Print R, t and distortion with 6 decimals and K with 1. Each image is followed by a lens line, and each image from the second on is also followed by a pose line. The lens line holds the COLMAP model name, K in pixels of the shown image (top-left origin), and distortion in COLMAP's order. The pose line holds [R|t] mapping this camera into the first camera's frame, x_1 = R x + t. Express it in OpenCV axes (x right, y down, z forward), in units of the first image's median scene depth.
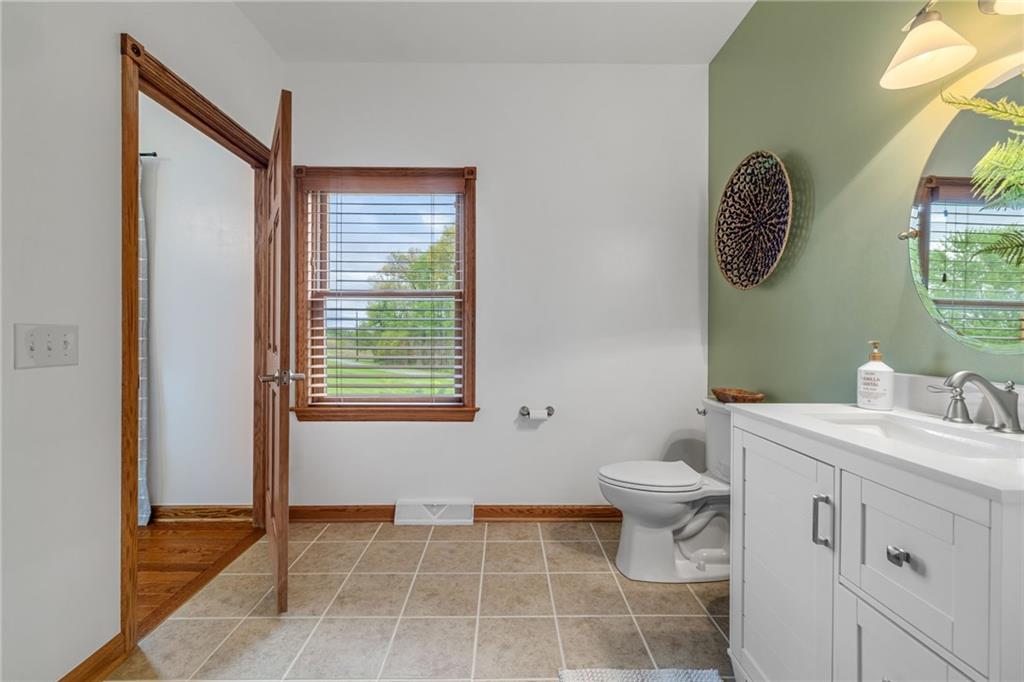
lens RADIAL K [[427.5, 0, 512.0], [0, 427.5, 341.0], [0, 0, 1]] dist [0.001550, 0.000151]
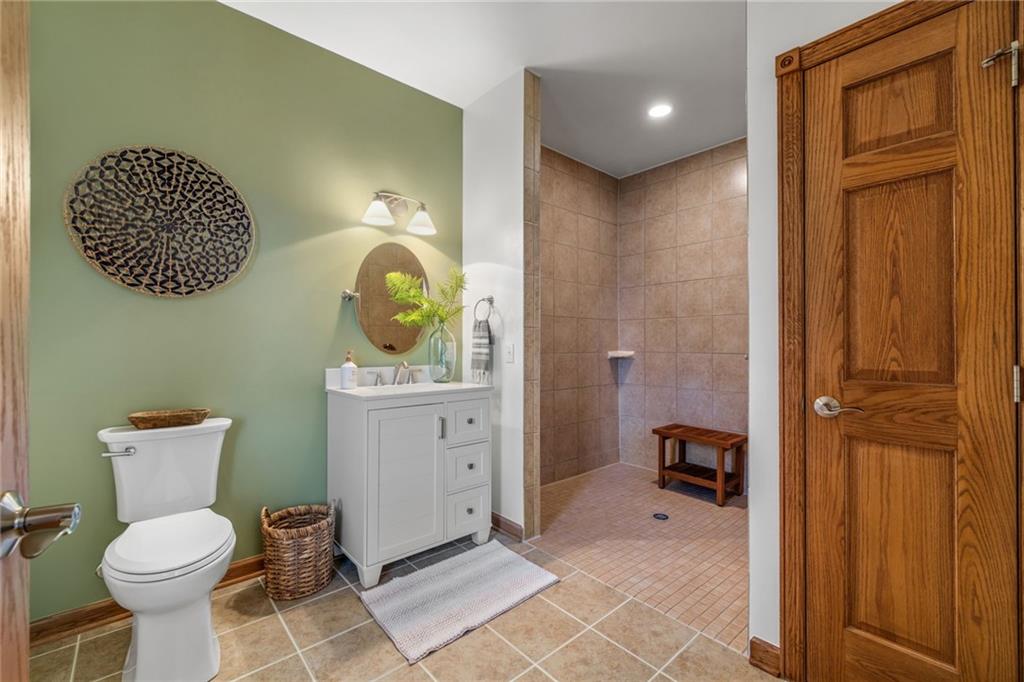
lens RADIAL K [[427.5, 0, 512.0], [0, 427.5, 341.0], [0, 0, 1]] dist [0.001550, 0.000151]
pose [[-0.650183, -0.002637, 0.759773, -0.729744], [0.001558, 0.999987, 0.004804, -0.037484], [-0.759776, 0.004307, -0.650171, 1.262354]]
